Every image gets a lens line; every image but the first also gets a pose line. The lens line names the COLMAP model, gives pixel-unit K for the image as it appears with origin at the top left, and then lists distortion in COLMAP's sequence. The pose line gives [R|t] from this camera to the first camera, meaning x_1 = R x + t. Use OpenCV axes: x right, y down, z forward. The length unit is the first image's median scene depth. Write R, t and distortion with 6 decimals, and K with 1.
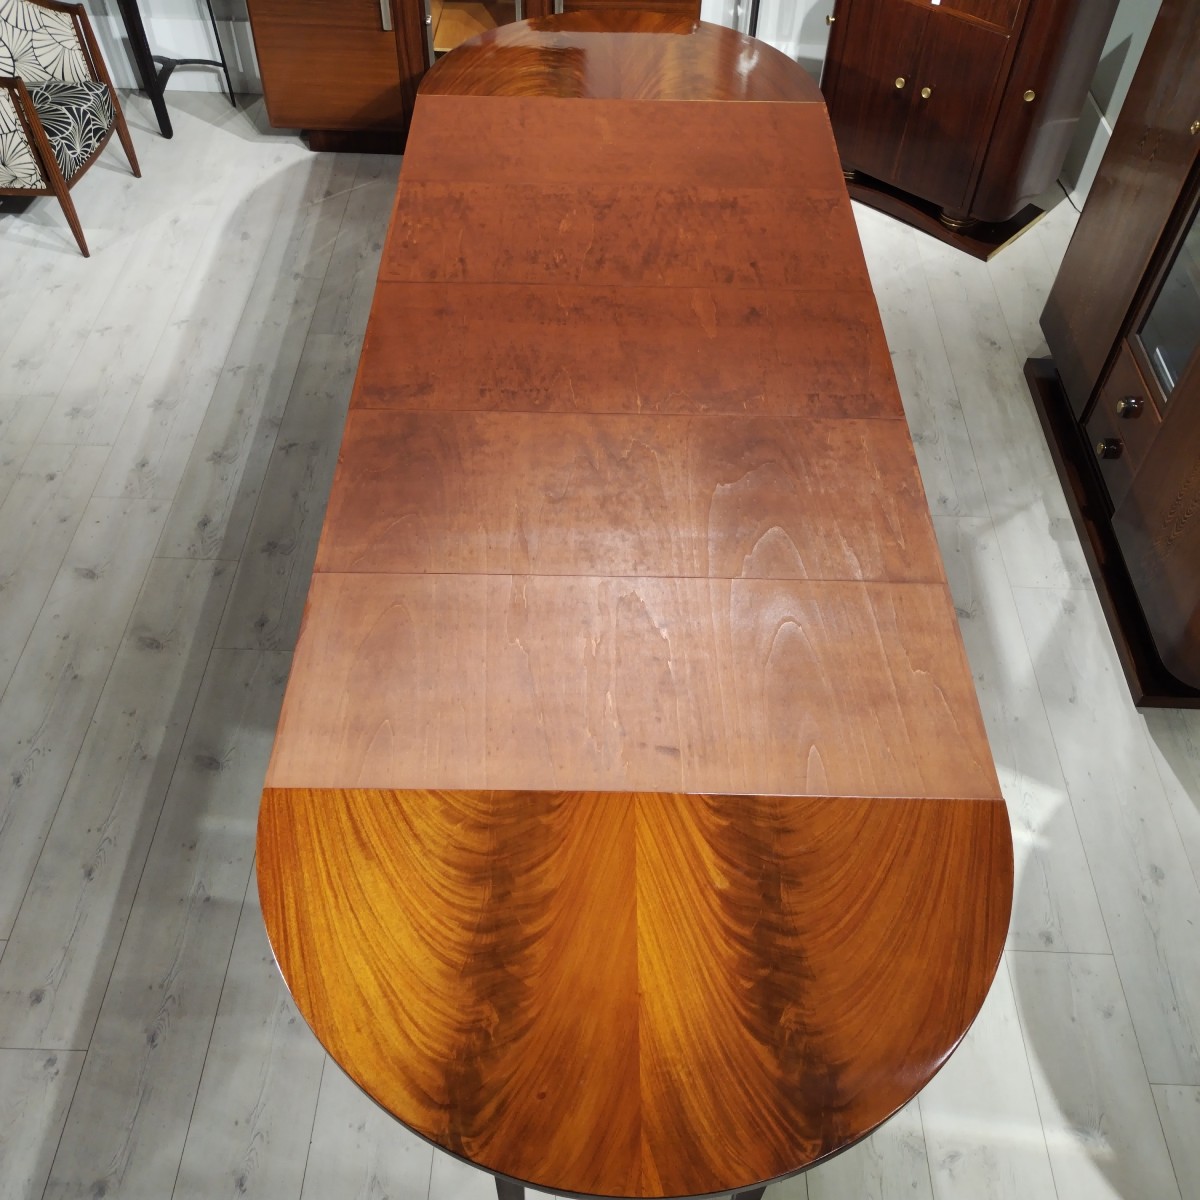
lens RADIAL K [[1179.8, 0, 600.0], [0, 1179.8, 600.0], [0, 0, 1]] dist [0.014175, -0.020802]
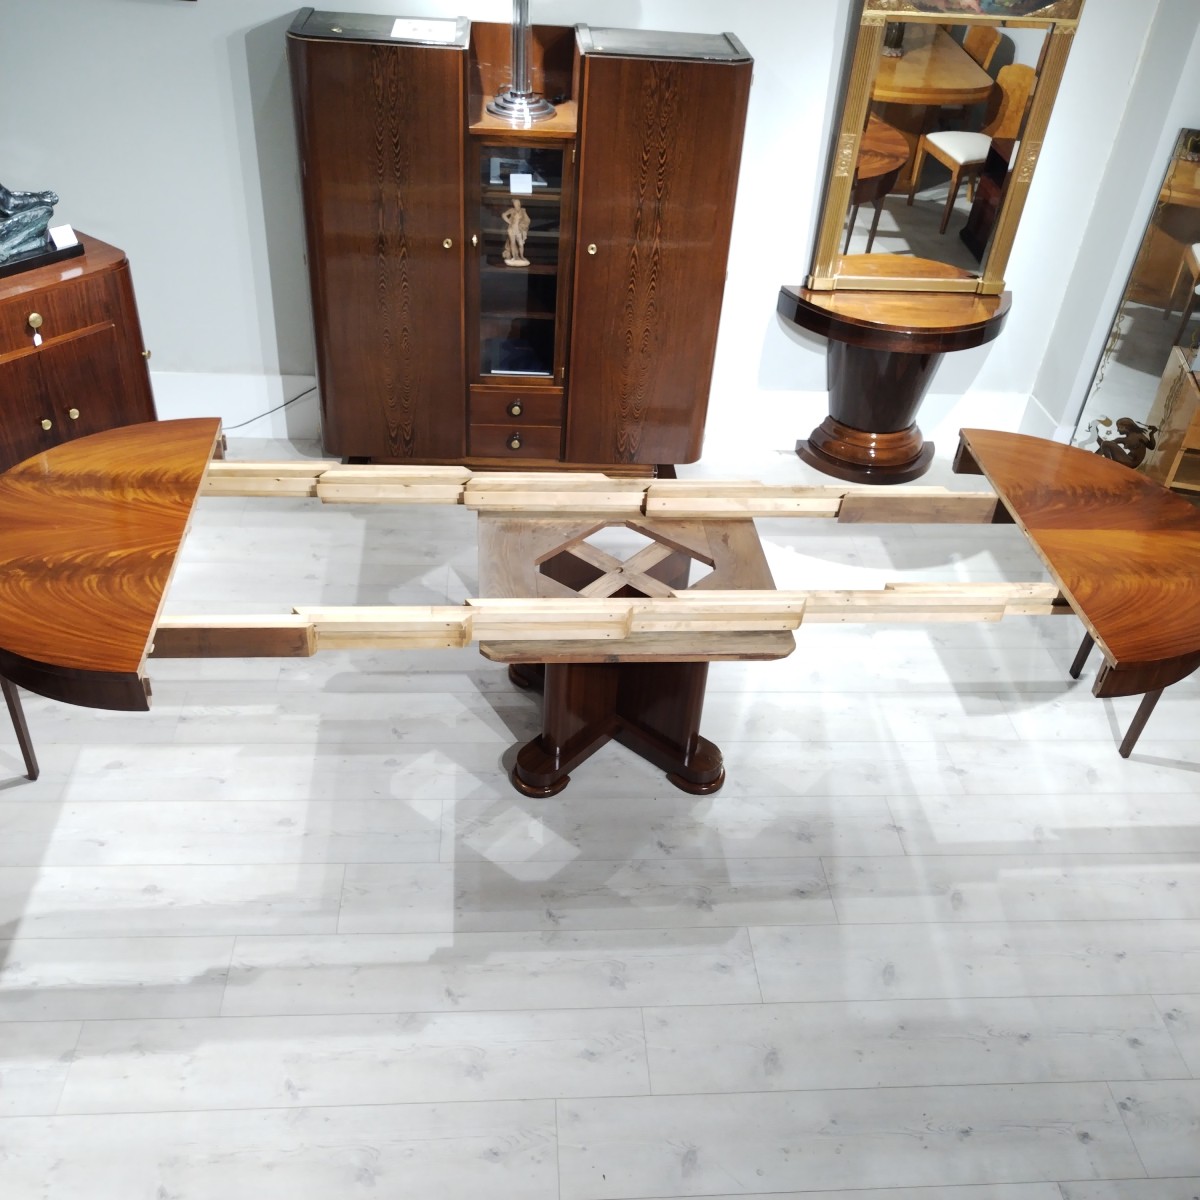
lens RADIAL K [[1172.2, 0, 600.9], [0, 1172.2, 617.2], [0, 0, 1]] dist [-0.006324, 0.006082]
pose [[-0.095508, -0.634909, 0.766661, -1.397626], [0.701299, 0.503669, 0.504478, -1.152488], [-0.706441, 0.585840, 0.397157, 0.847099]]
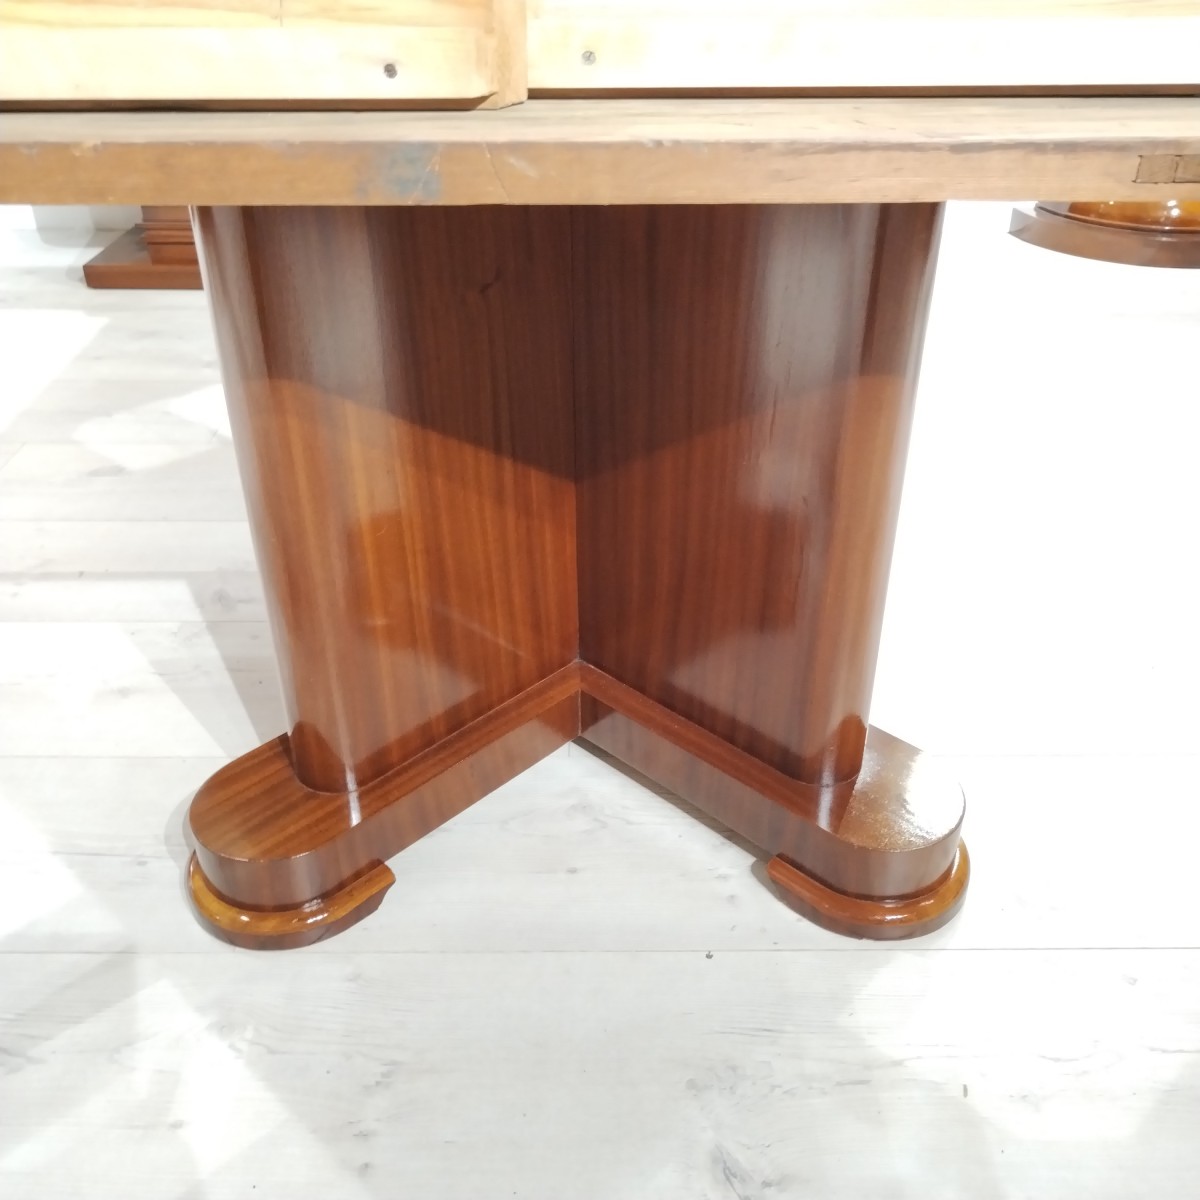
lens RADIAL K [[1179.8, 0, 600.0], [0, 1179.8, 600.0], [0, 0, 1]] dist [0.014175, -0.020802]
pose [[-0.029620, -0.551817, 0.833439, -0.483995], [0.748977, 0.539913, 0.384093, -0.305634], [-0.661933, 0.635604, 0.397306, 1.438186]]
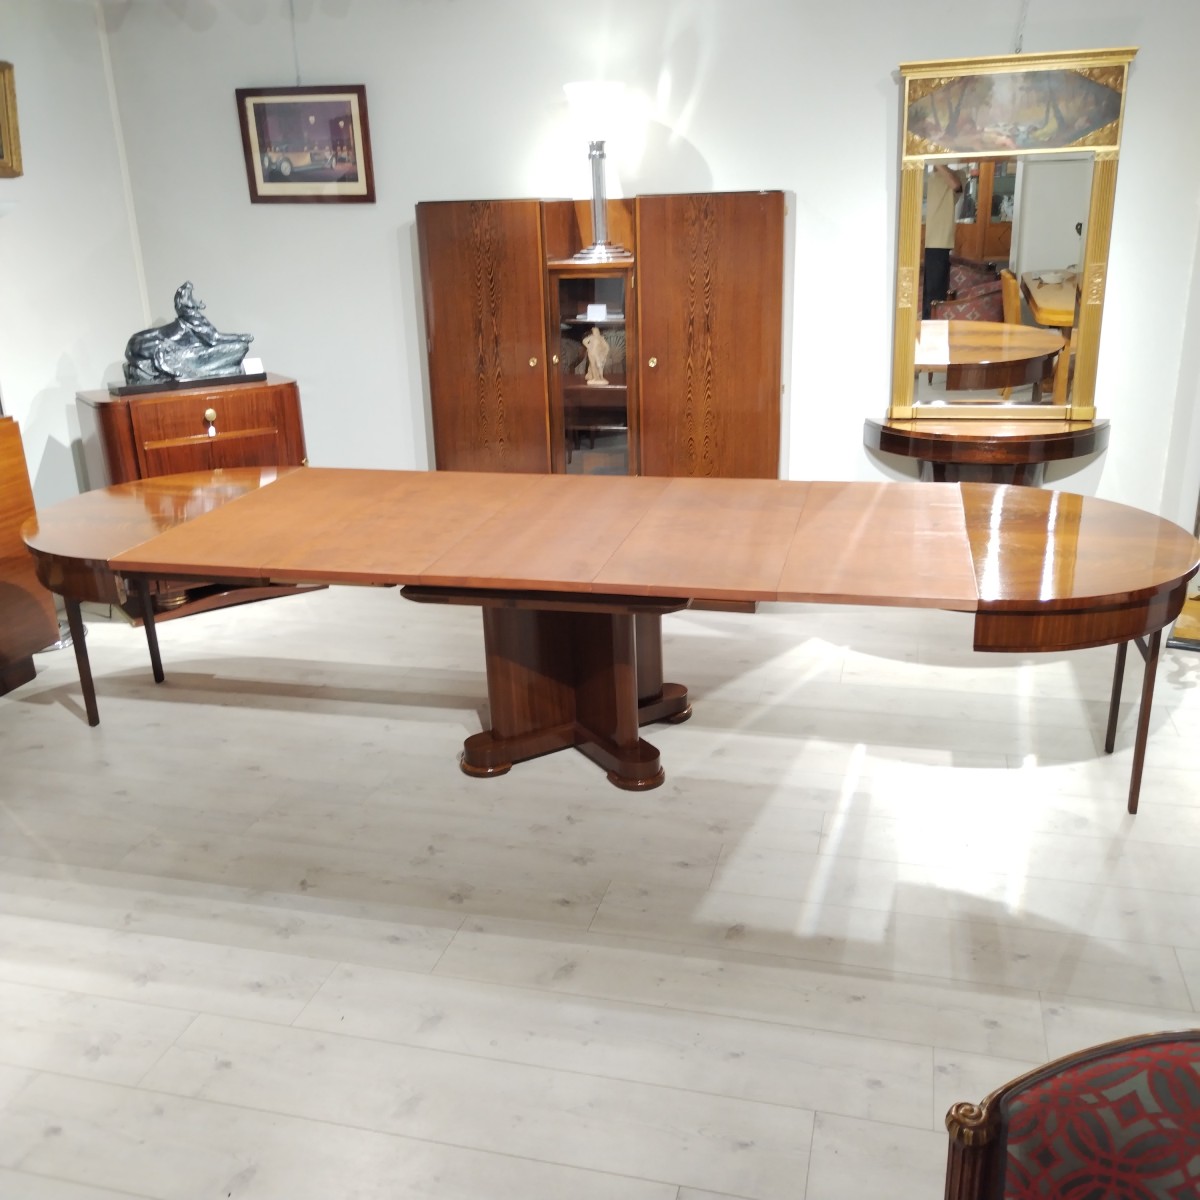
lens RADIAL K [[1172.2, 0, 600.9], [0, 1172.2, 617.2], [0, 0, 1]] dist [-0.006324, 0.006082]
pose [[0.231645, -0.356455, 0.905141, -1.756836], [0.754750, 0.652887, 0.063958, -0.282985], [-0.613753, 0.668340, 0.420272, 0.706813]]
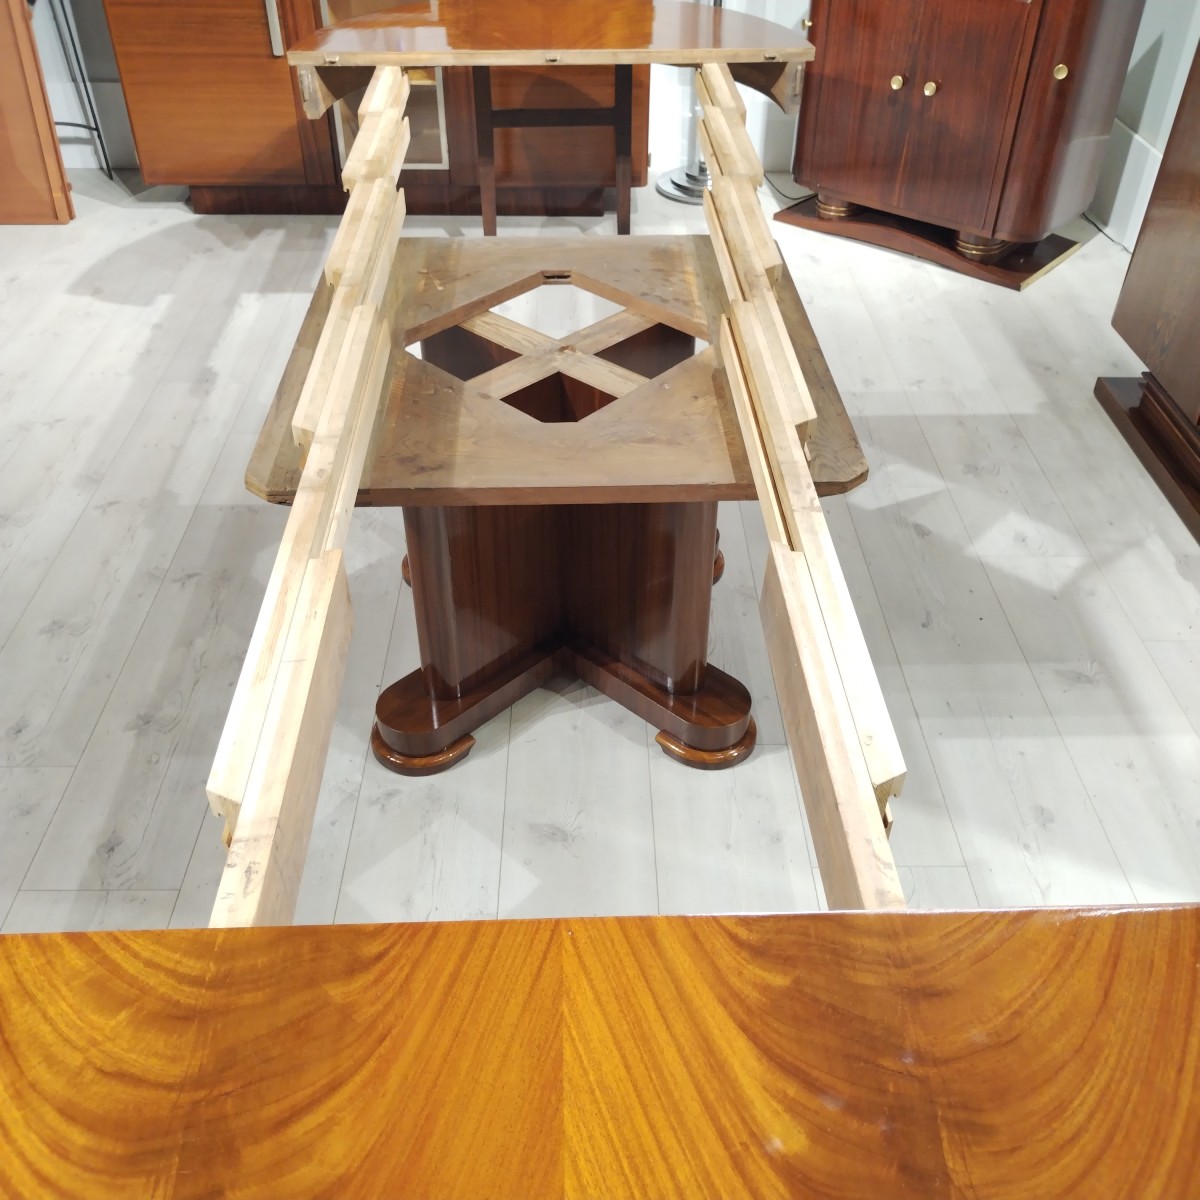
lens RADIAL K [[1172.2, 0, 600.9], [0, 1172.2, 617.2], [0, 0, 1]] dist [-0.006324, 0.006082]
pose [[0.999052, -0.040196, 0.016710, 0.041839], [0.042432, 0.984930, -0.167668, 0.130718], [-0.009719, 0.168218, 0.985702, 0.580246]]
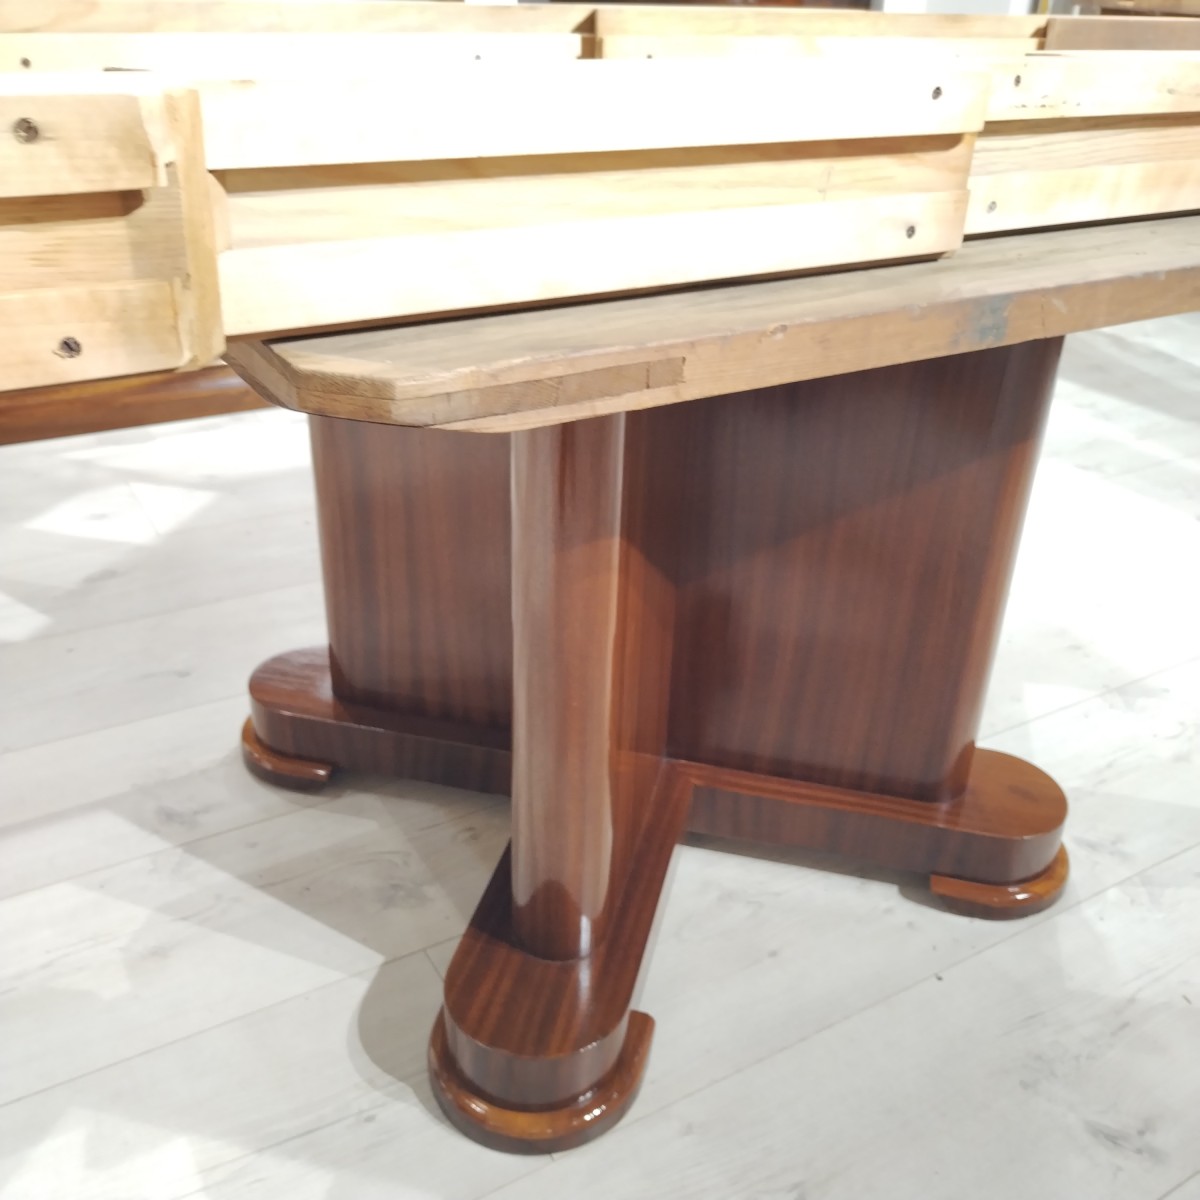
lens RADIAL K [[1207.7, 0, 600.0], [0, 1207.7, 600.0], [0, 0, 1]] dist [-0.003628, 0.009958]
pose [[-0.529154, -0.436184, 0.727832, -0.400245], [0.605457, 0.406869, 0.684017, -0.543834], [-0.594489, 0.802622, 0.048794, 1.625168]]
